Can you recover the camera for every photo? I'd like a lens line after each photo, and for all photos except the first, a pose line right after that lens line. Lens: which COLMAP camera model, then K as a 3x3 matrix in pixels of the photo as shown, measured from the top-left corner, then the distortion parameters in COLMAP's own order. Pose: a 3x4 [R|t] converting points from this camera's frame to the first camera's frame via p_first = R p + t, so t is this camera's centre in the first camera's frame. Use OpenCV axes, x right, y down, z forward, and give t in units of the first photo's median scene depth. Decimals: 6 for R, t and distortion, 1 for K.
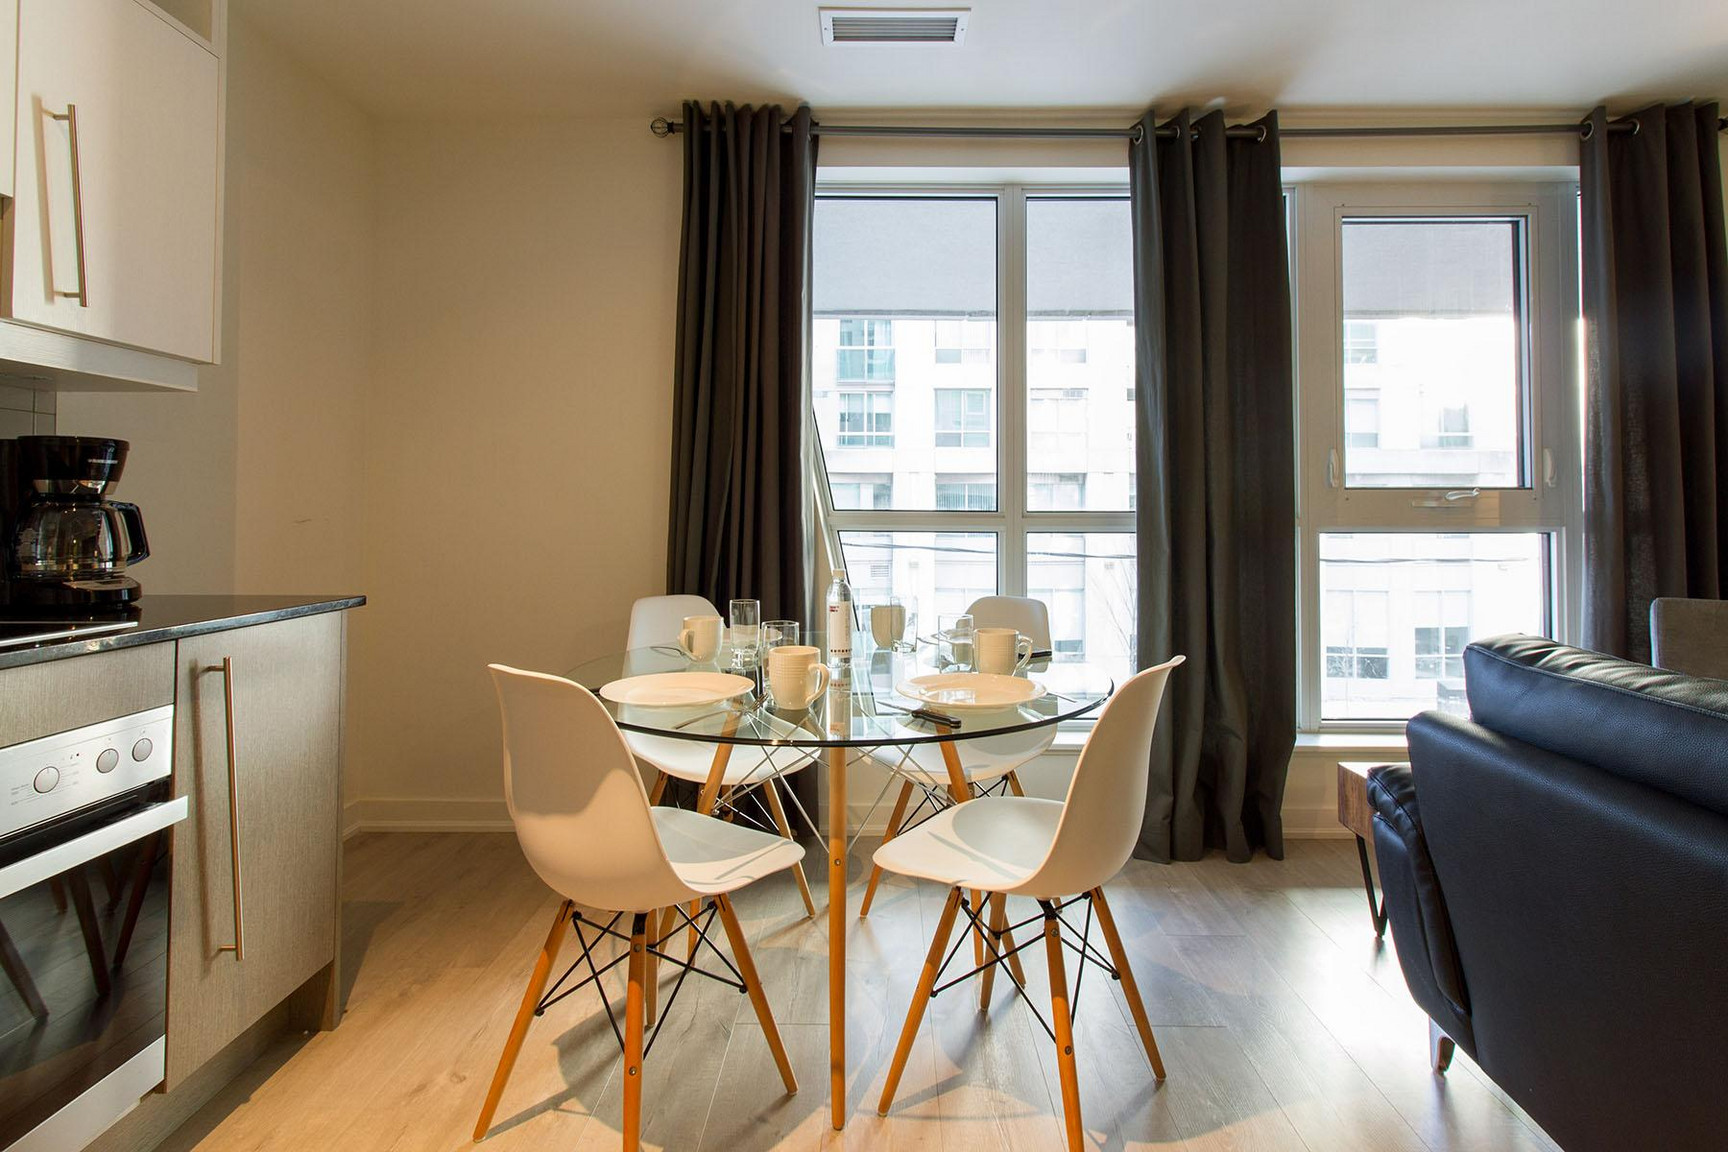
lens RADIAL K [[822.6, 0, 871.7], [0, 822.6, 500.0], [0, 0, 1]] dist [0.001316, 0.001670]
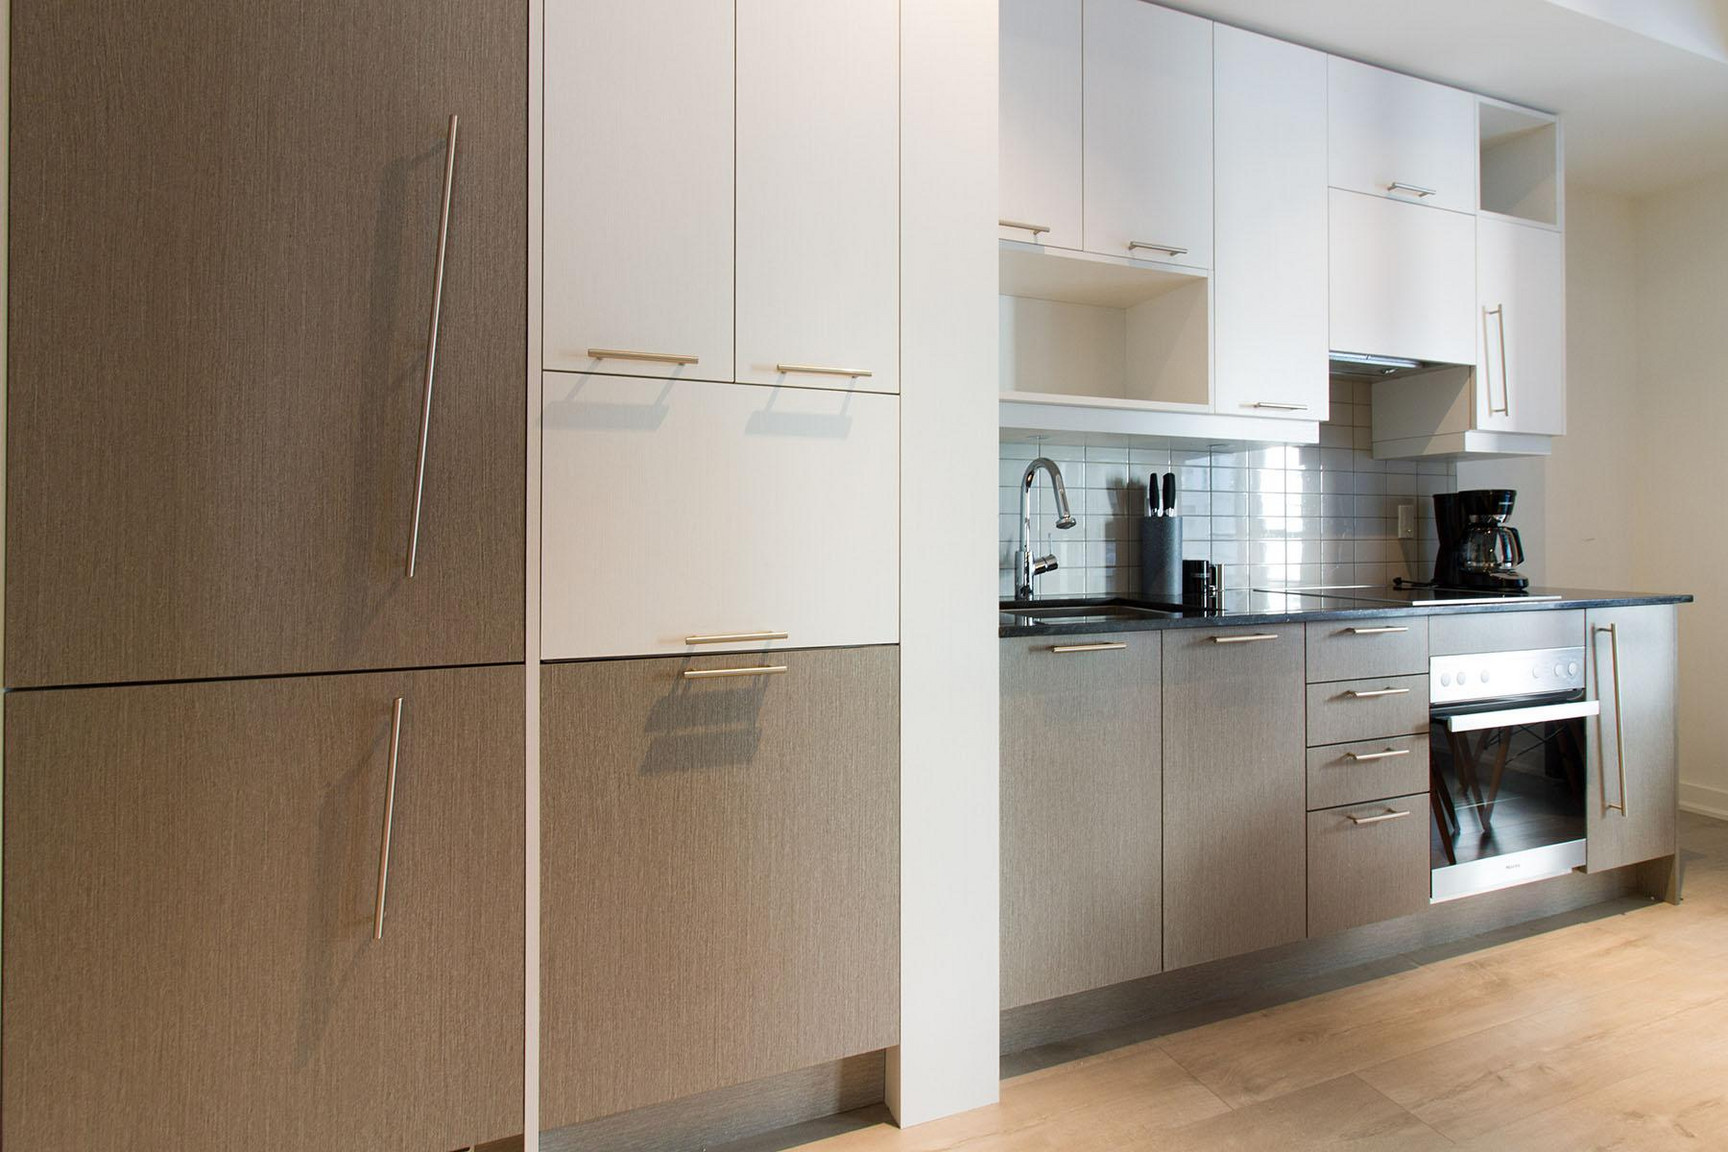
lens RADIAL K [[822.6, 0, 859.4], [0, 822.6, 529.2], [0, 0, 1]] dist [0.001316, 0.001670]
pose [[0.364553, -0.006409, -0.931161, 0.164671], [0.014739, 0.999891, -0.001111, -0.011494], [0.931066, -0.013319, 0.364607, -0.877519]]
